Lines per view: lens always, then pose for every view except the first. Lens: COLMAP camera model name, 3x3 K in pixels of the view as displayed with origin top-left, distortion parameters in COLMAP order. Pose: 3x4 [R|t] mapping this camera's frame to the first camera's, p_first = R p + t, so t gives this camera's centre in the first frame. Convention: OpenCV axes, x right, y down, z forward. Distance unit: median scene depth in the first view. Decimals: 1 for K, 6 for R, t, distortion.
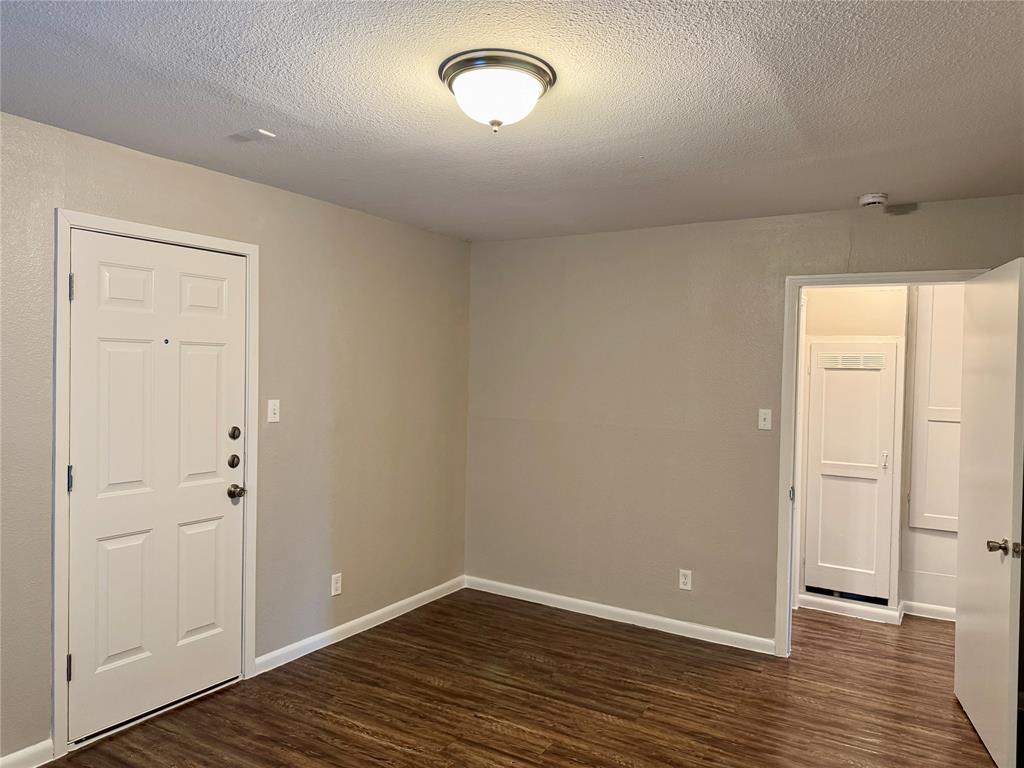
lens RADIAL K [[723.5, 0, 512.0], [0, 723.5, 384.0], [0, 0, 1]] dist [0.121560, -0.193513]
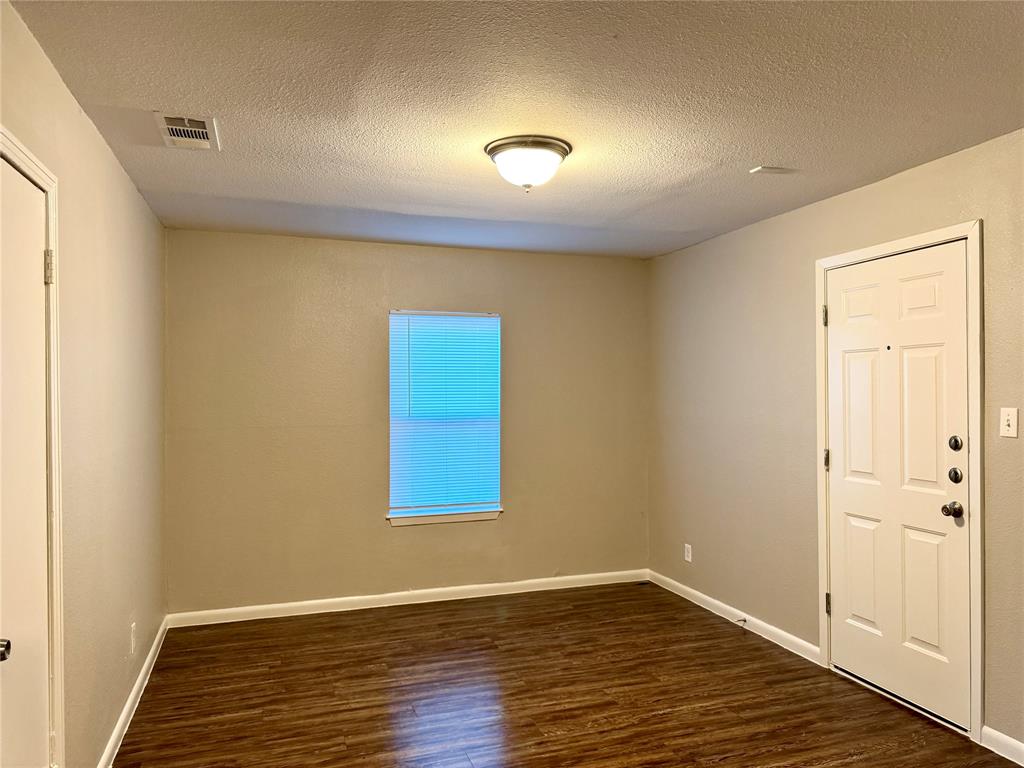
lens RADIAL K [[726.2, 0, 512.0], [0, 726.2, 384.0], [0, 0, 1]] dist [0.002184, -0.003811]
pose [[-0.650649, -0.021775, -0.759067, 0.660174], [-0.018305, 0.999748, -0.012989, 0.017862], [0.759158, 0.005444, -0.650883, 1.224599]]
